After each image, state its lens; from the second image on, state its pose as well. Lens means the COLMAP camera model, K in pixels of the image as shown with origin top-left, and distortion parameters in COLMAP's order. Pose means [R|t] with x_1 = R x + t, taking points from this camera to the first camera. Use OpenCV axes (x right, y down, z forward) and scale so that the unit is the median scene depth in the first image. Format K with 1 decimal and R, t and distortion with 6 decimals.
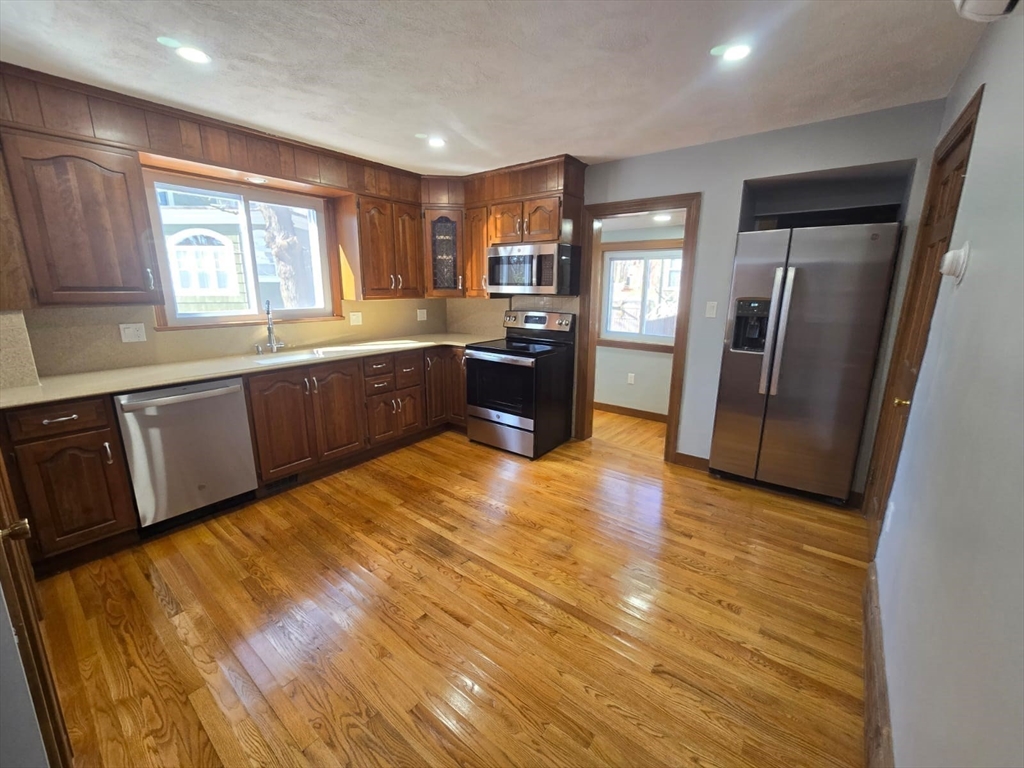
lens RADIAL K [[420.6, 0, 509.5], [0, 420.6, 382.7], [0, 0, 1]] dist [0.000191, 0.000109]
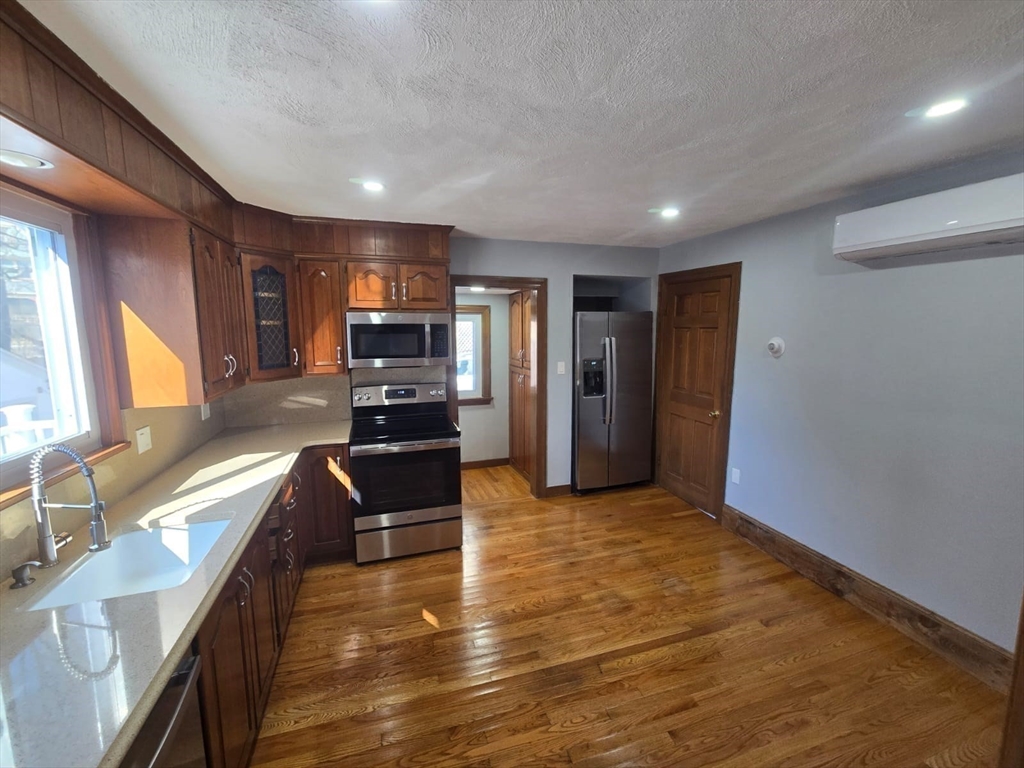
lens RADIAL K [[420.6, 0, 509.9], [0, 420.6, 382.3], [0, 0, 1]] dist [0.000191, 0.000109]
pose [[0.560082, -0.116933, 0.820143, -0.718629], [0.193624, 0.981046, 0.007647, -0.186126], [-0.805492, 0.154517, 0.572107, 0.431648]]
